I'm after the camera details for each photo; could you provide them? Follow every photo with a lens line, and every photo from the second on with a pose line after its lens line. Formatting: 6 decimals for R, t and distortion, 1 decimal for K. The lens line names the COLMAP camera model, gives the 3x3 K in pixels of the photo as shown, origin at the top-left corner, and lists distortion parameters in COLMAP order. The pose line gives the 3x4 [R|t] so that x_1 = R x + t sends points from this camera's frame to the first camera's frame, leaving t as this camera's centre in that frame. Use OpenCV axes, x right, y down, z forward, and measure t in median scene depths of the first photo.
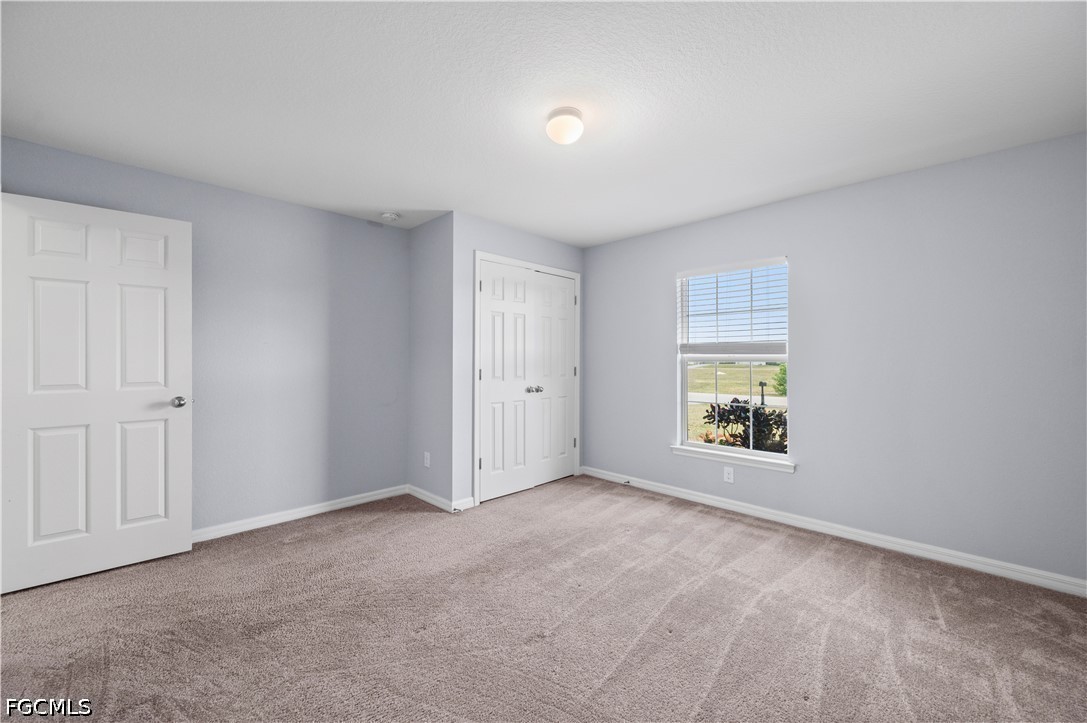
lens RADIAL K [[436.1, 0, 546.2], [0, 436.1, 360.9], [0, 0, 1]] dist [0.000046, -0.000094]
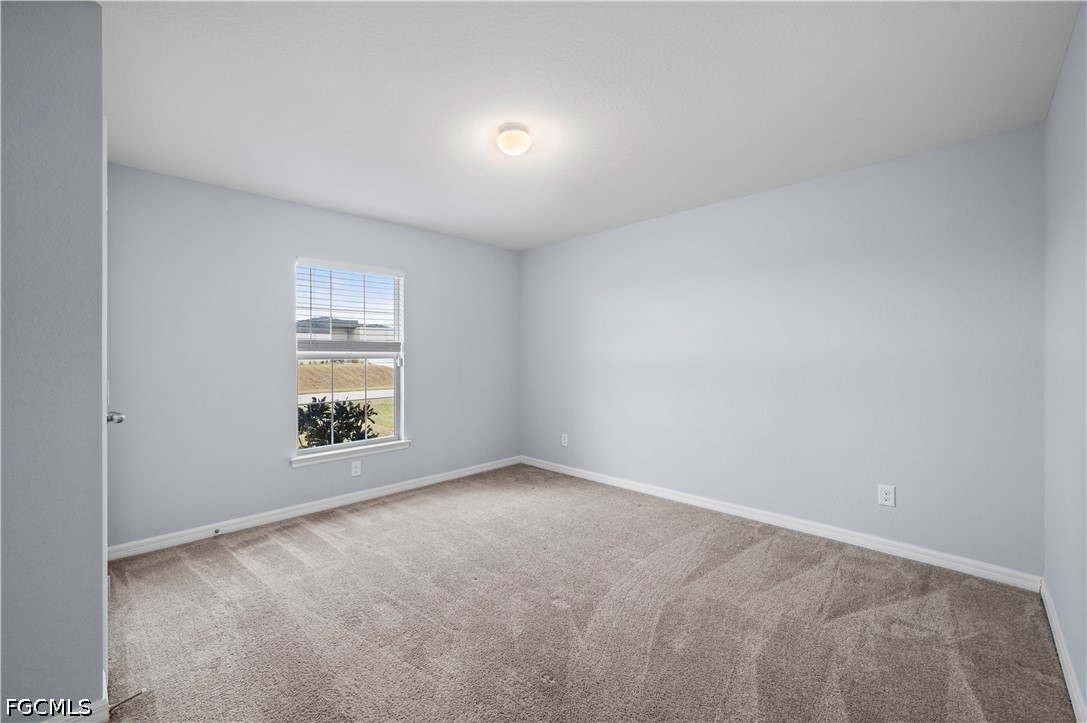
lens RADIAL K [[441.3, 0, 543.5], [0, 441.3, 361.5], [0, 0, 1]] dist [-0.000219, -0.000005]
pose [[-0.018377, -0.013766, 0.999736, -0.625759], [0.005732, 0.999887, 0.013873, -0.004004], [-0.999815, 0.005985, -0.018296, 0.569692]]
